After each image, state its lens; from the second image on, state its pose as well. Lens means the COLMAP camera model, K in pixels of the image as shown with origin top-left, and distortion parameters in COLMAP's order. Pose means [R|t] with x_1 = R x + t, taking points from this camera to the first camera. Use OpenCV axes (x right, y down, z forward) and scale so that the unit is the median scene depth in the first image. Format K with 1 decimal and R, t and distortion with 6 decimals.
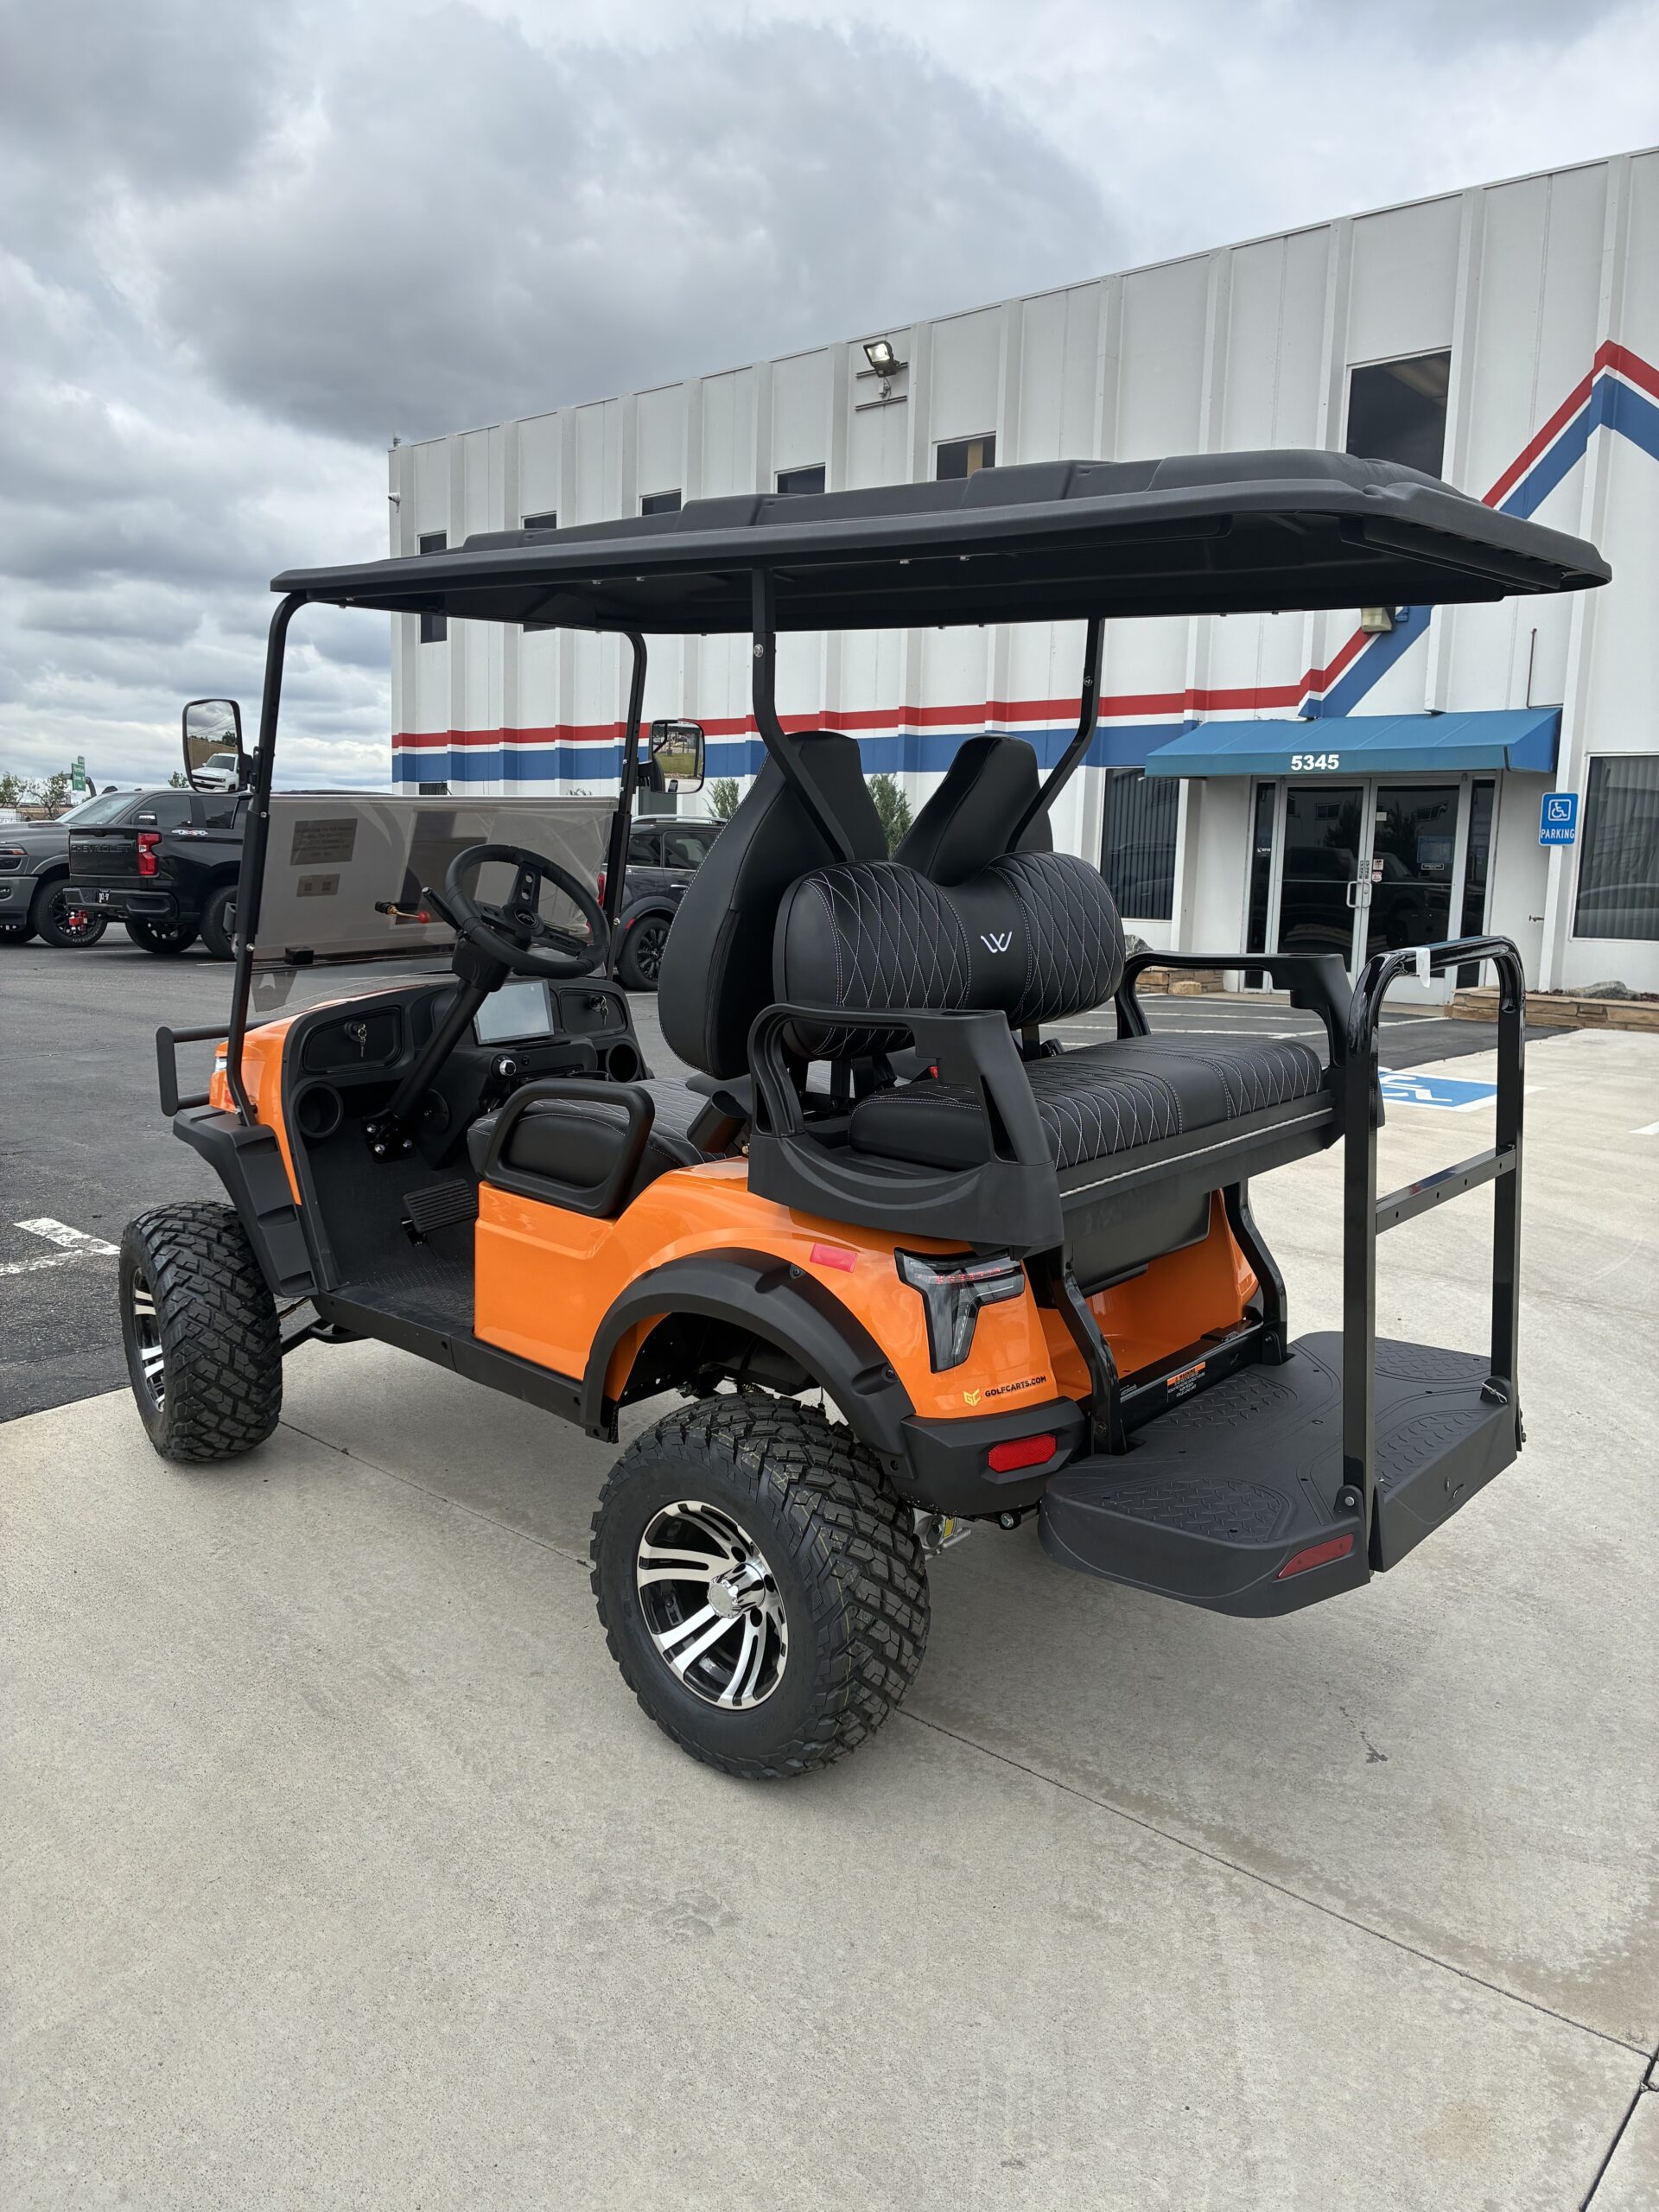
lens RADIAL K [[1681.0, 0, 816.8], [0, 1681.0, 1080.2], [0, 0, 1]] dist [0.049948, -0.056743]
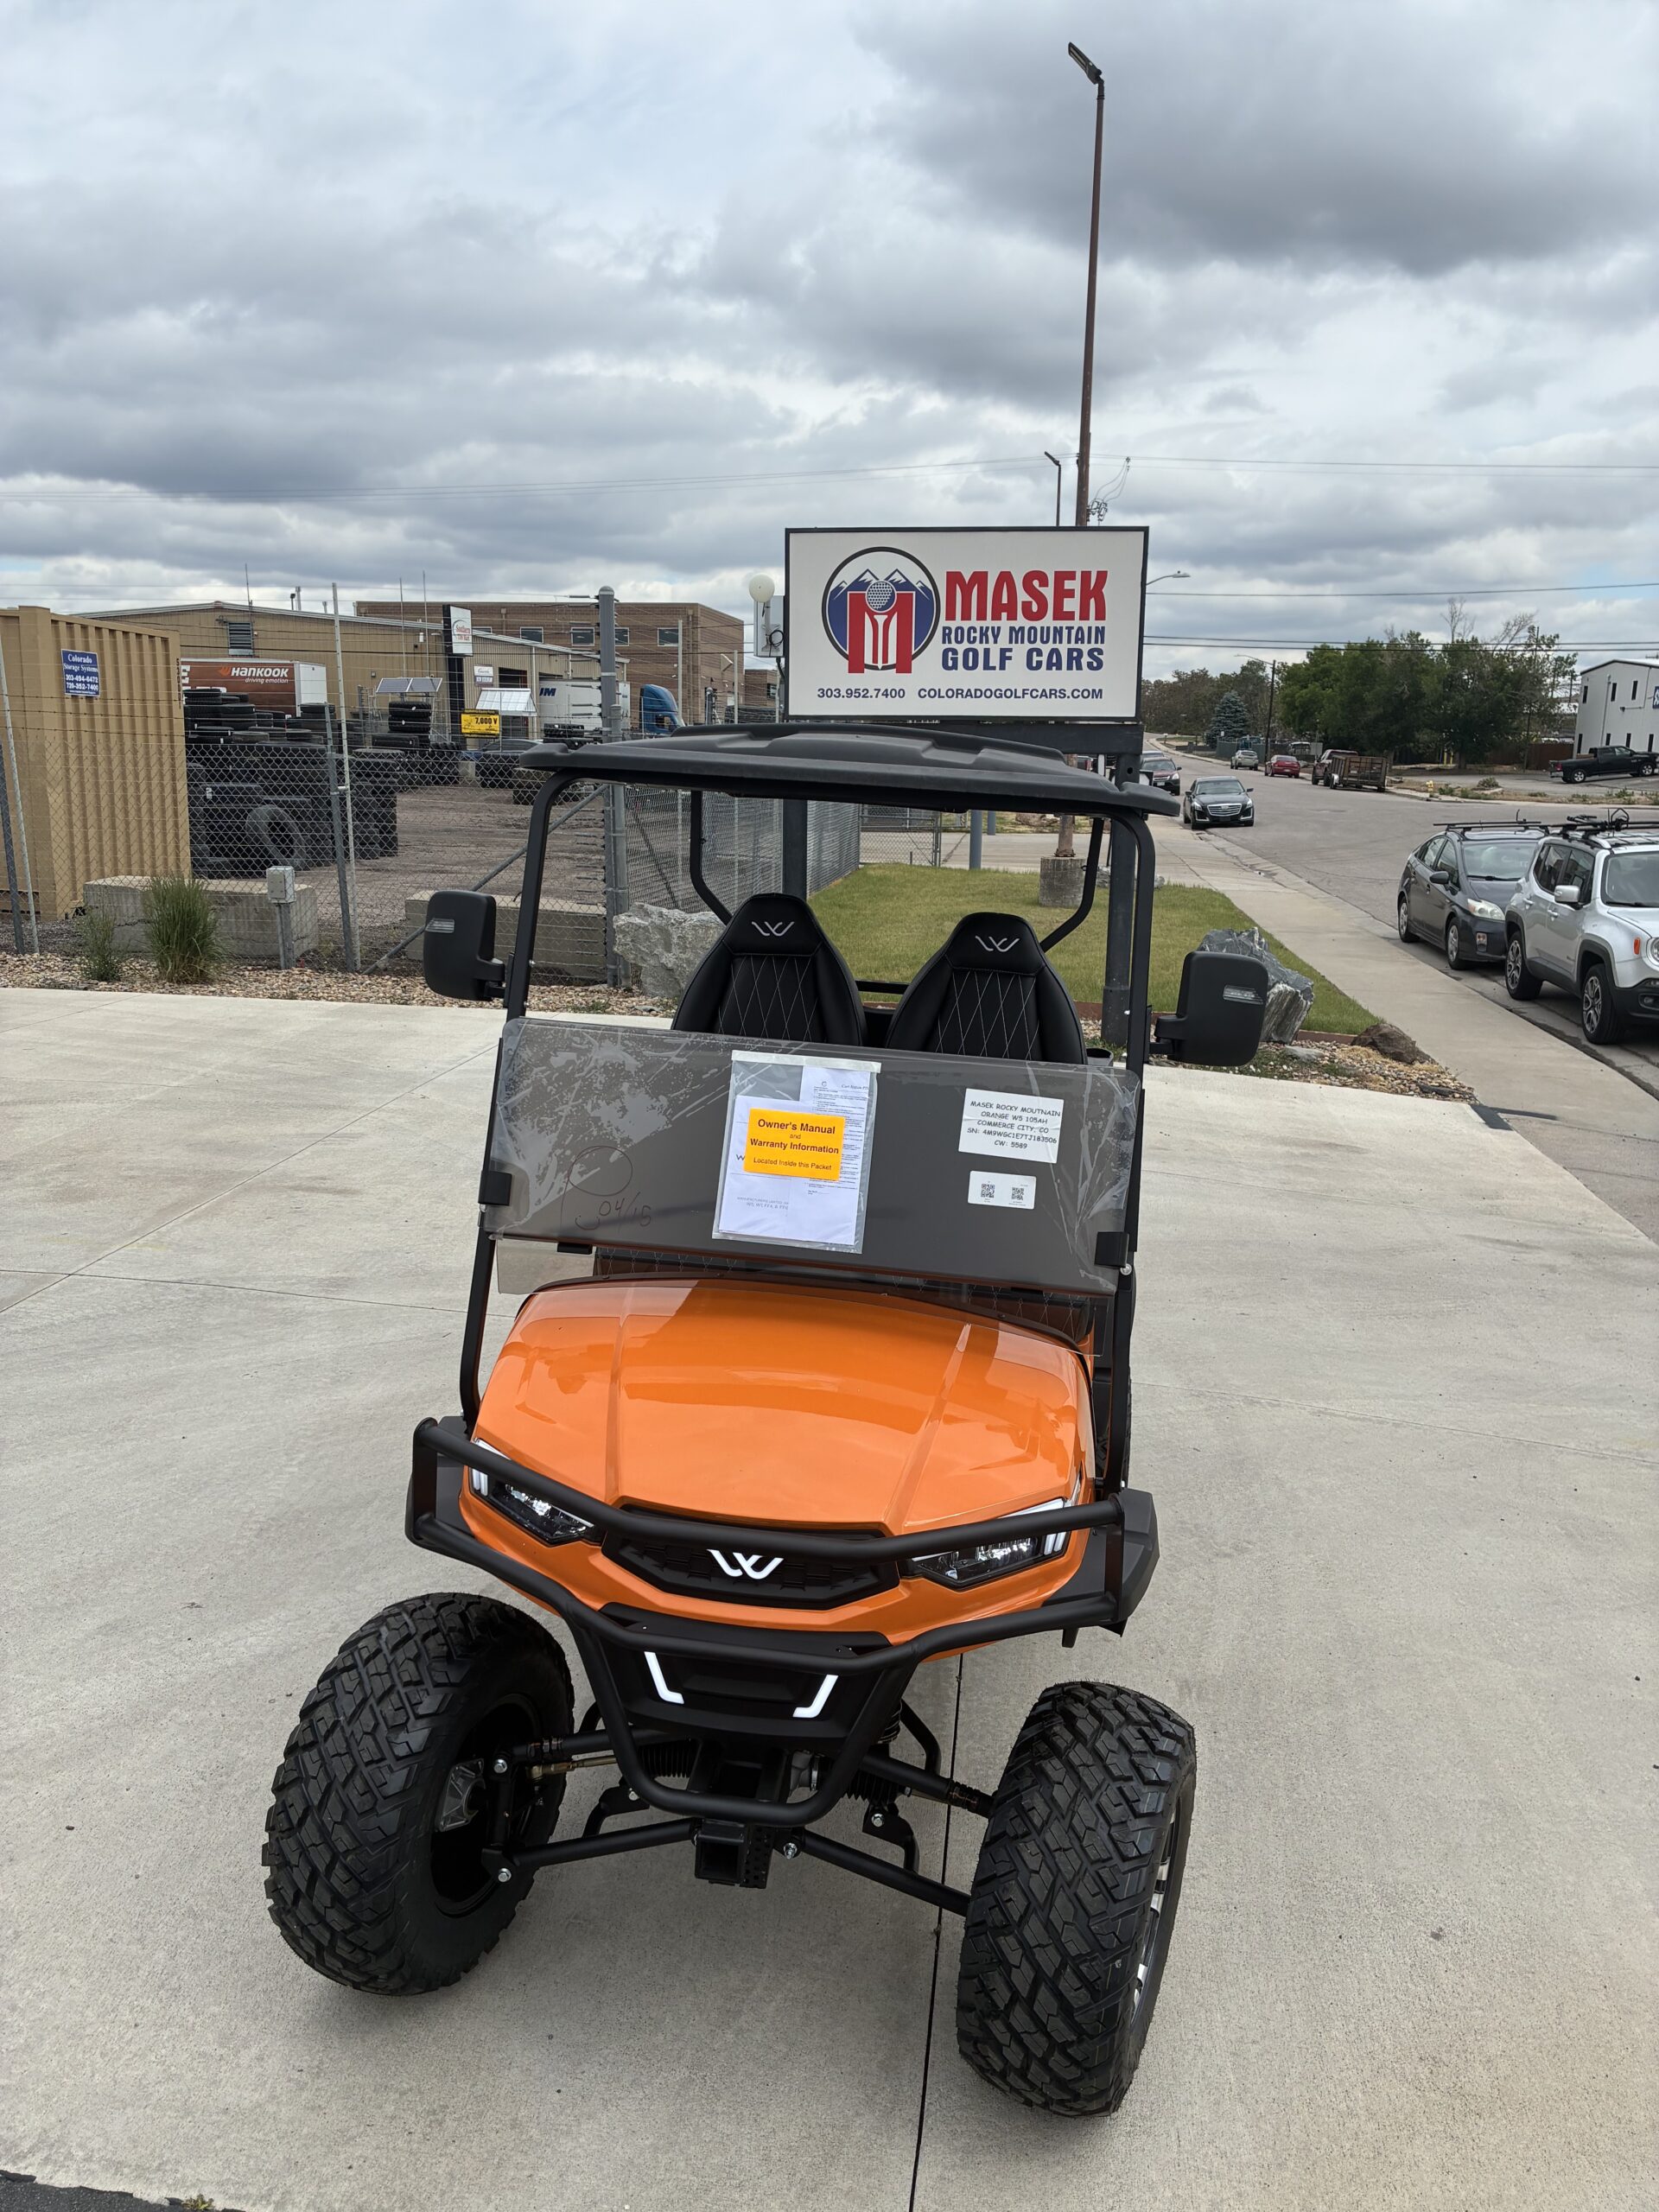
lens RADIAL K [[1681.0, 0, 826.8], [0, 1681.0, 1119.9], [0, 0, 1]] dist [0.049948, -0.056743]
pose [[-0.560851, -0.219894, 0.798181, -1.015951], [0.071520, 0.947611, 0.311316, -0.463735], [-0.824822, 0.231687, -0.515742, 1.781633]]
